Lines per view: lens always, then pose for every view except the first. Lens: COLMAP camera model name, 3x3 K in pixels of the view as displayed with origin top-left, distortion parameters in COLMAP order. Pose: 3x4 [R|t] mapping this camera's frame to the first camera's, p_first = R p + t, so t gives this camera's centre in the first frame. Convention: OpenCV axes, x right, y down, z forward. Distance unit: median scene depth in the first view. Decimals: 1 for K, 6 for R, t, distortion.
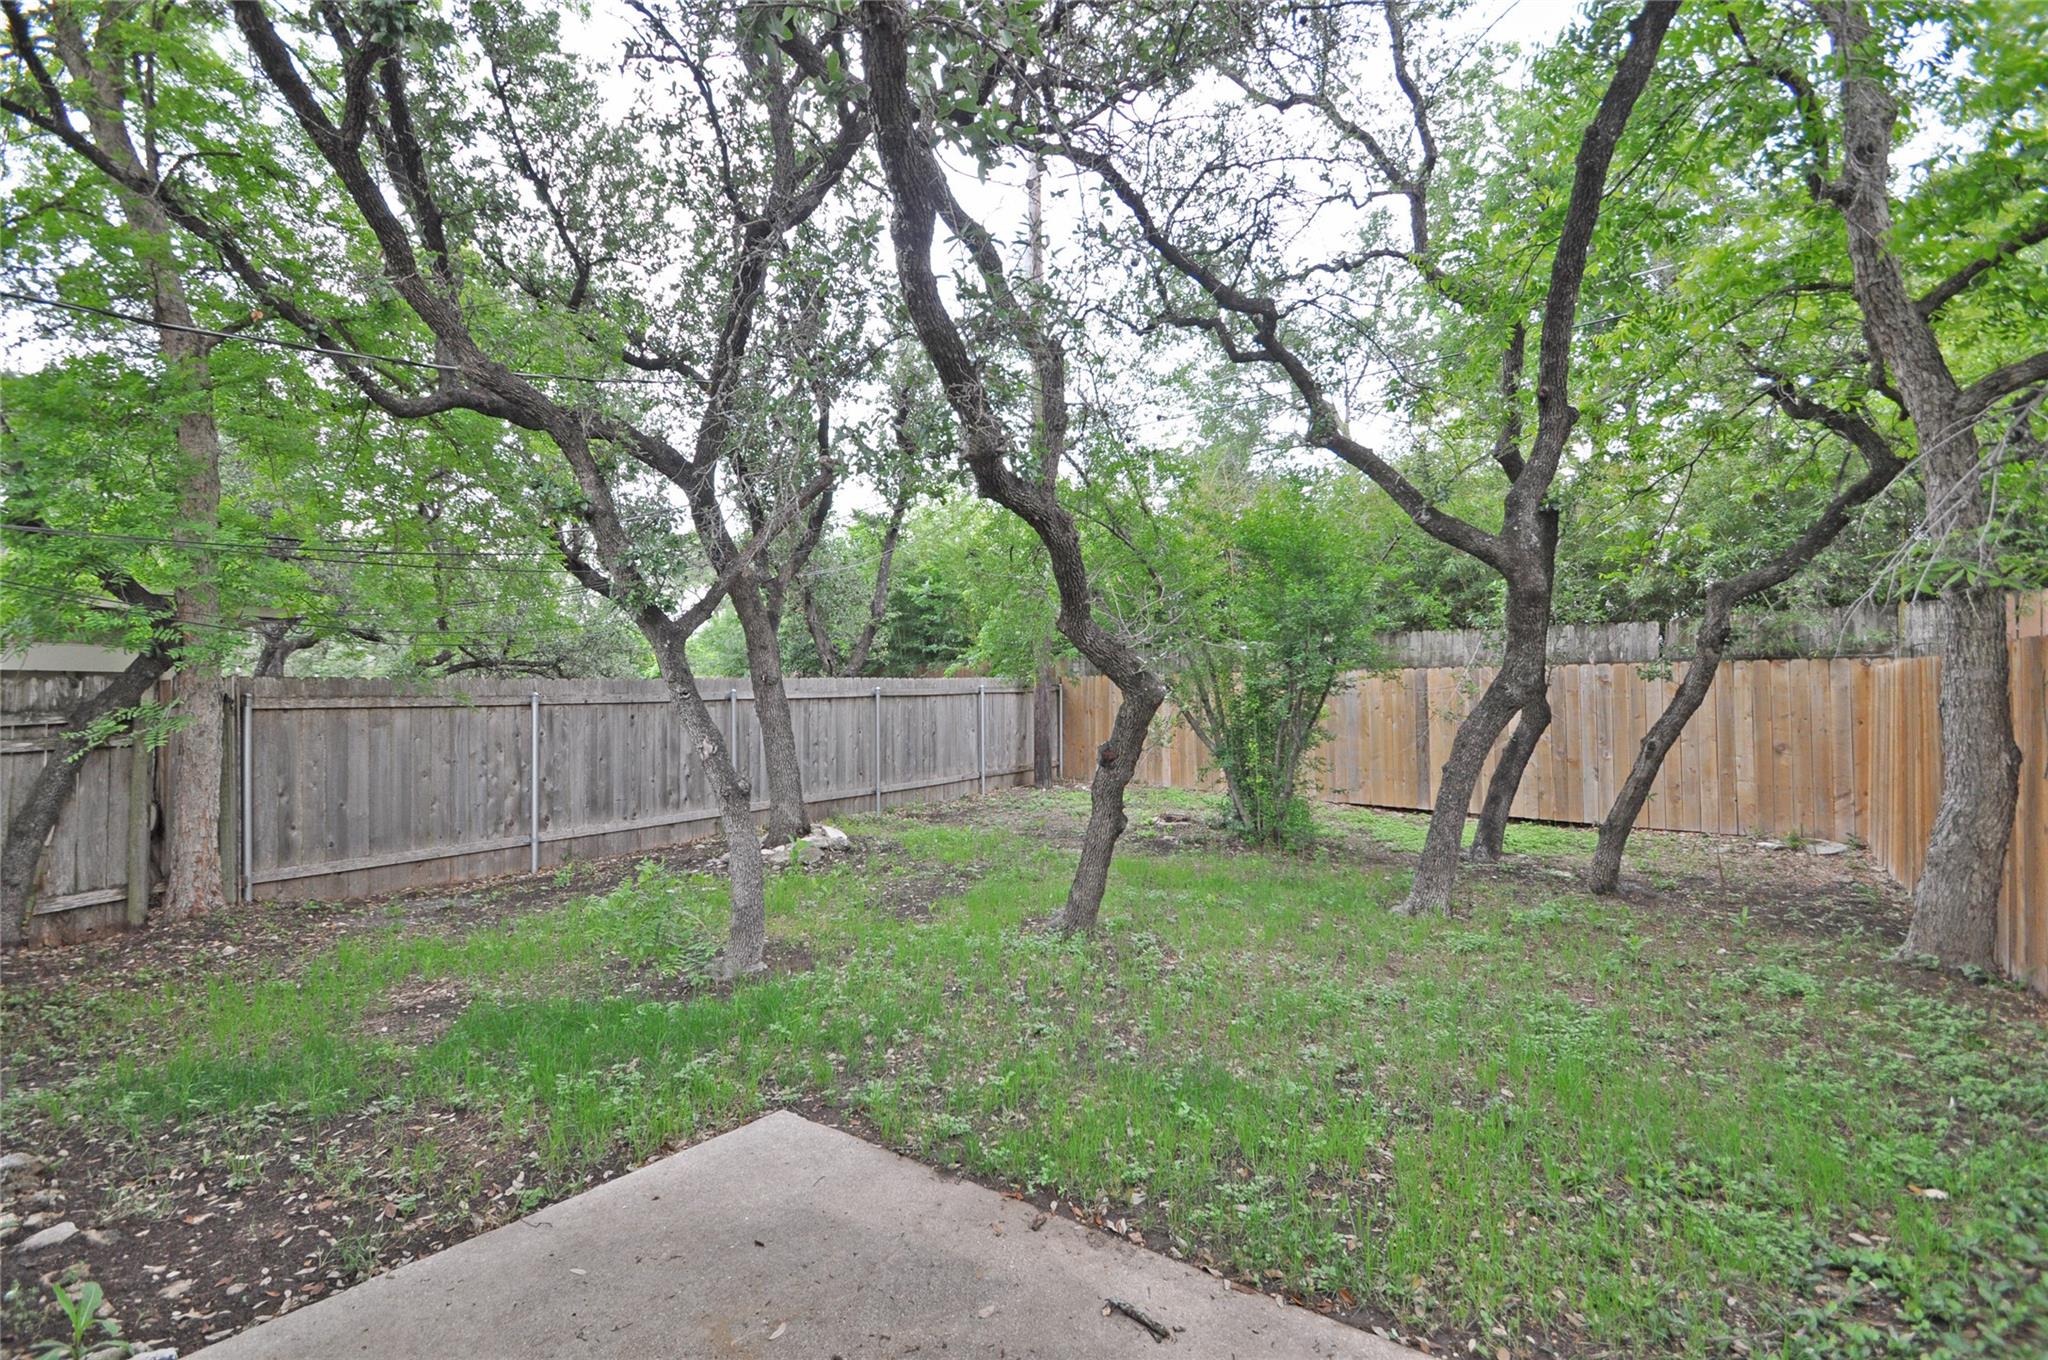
lens RADIAL K [[874.8, 0, 1029.3], [0, 874.8, 705.9], [0, 0, 1]] dist [-0.000338, -0.000242]
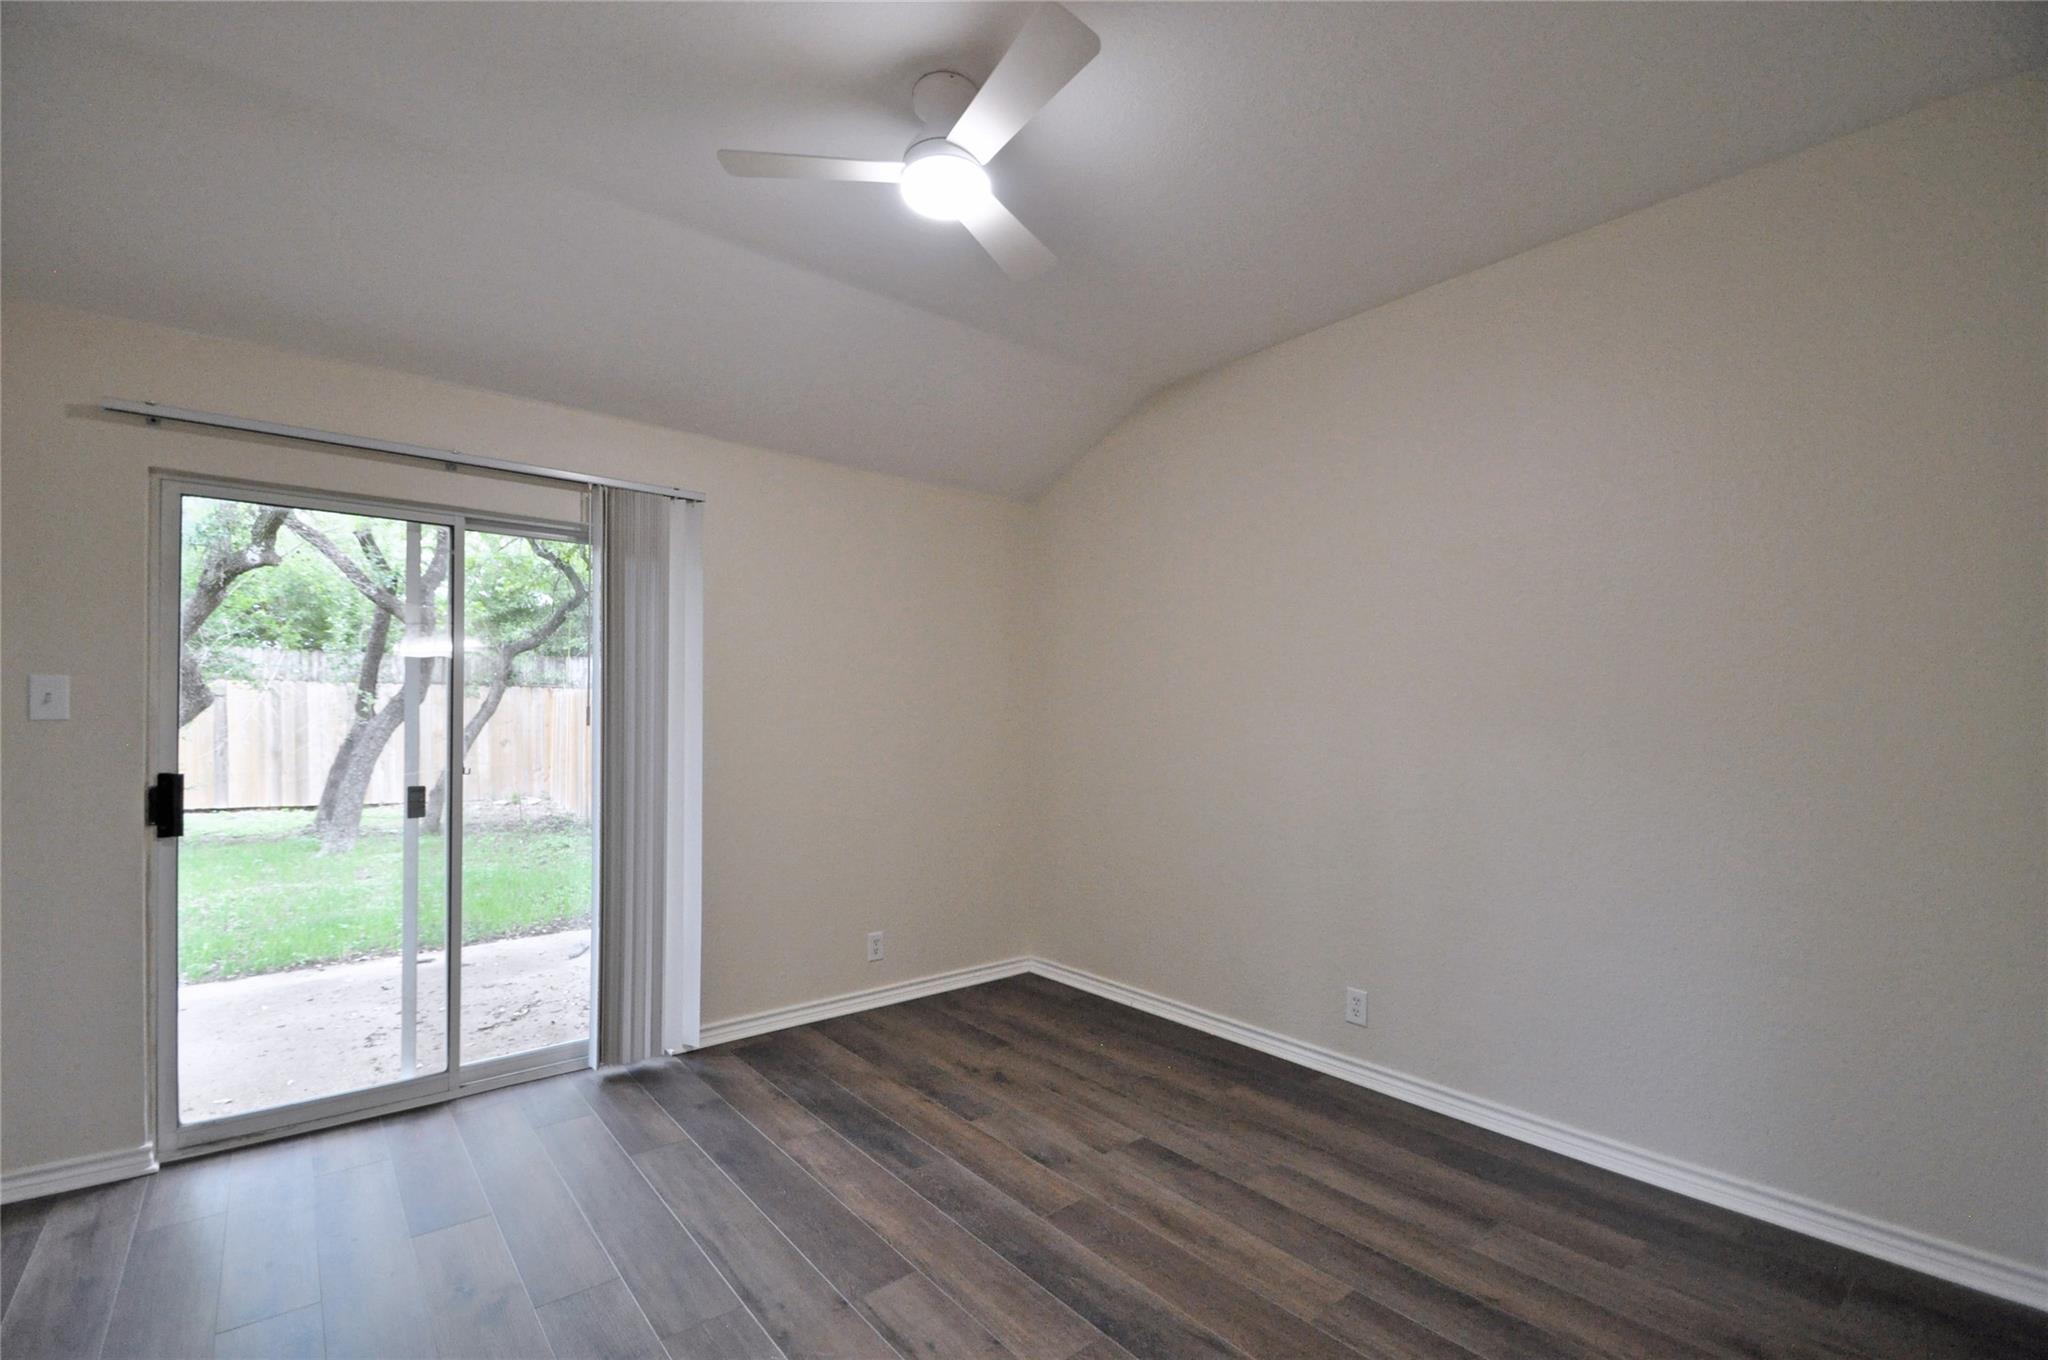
lens RADIAL K [[874.8, 0, 1029.3], [0, 874.8, 705.9], [0, 0, 1]] dist [-0.000338, -0.000242]
pose [[0.240403, 0.017361, 0.970518, -0.634062], [-0.001440, 0.999845, -0.017529, 0.013155], [-0.970672, 0.002816, 0.240391, -0.423640]]
